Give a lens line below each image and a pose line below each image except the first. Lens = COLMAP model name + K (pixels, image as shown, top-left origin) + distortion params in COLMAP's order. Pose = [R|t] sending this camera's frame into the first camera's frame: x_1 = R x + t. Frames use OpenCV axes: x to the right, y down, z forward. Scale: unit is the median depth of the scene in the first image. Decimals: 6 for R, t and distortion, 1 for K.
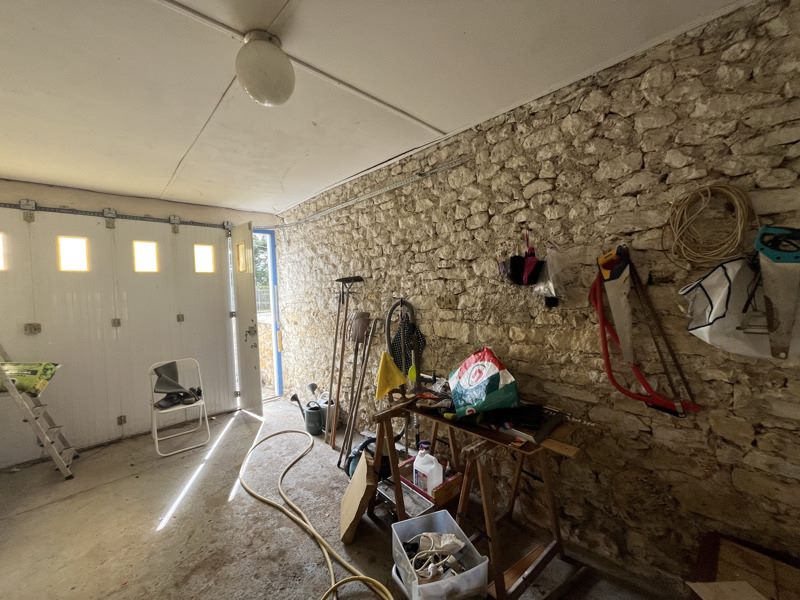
lens RADIAL K [[325.9, 0, 399.3], [0, 325.9, 297.5], [0, 0, 1]] dist [-0.004336, -0.000037]
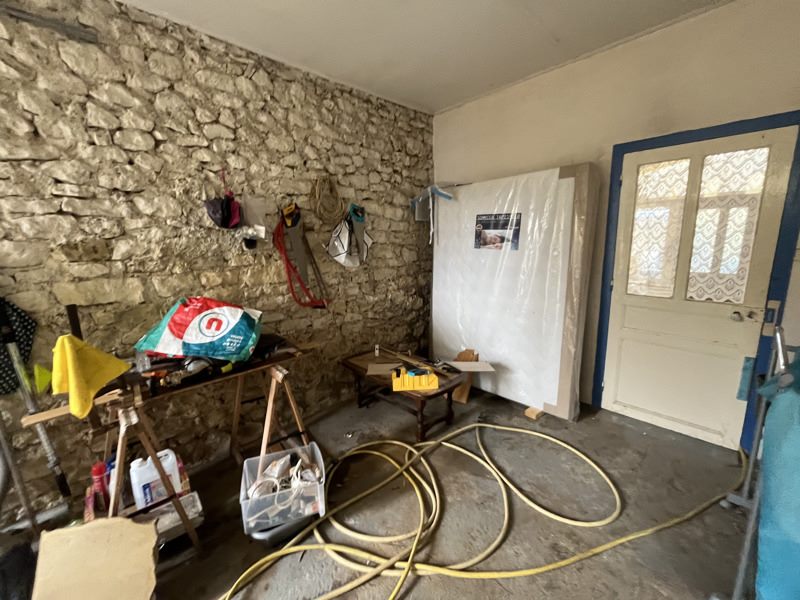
lens RADIAL K [[325.9, 0, 399.1], [0, 325.9, 300.2], [0, 0, 1]] dist [-0.004336, -0.000037]
pose [[-0.031415, -0.150693, 0.988081, -0.649318], [0.051710, 0.987000, 0.152172, 0.055348], [-0.998168, 0.055874, -0.023215, 0.469560]]
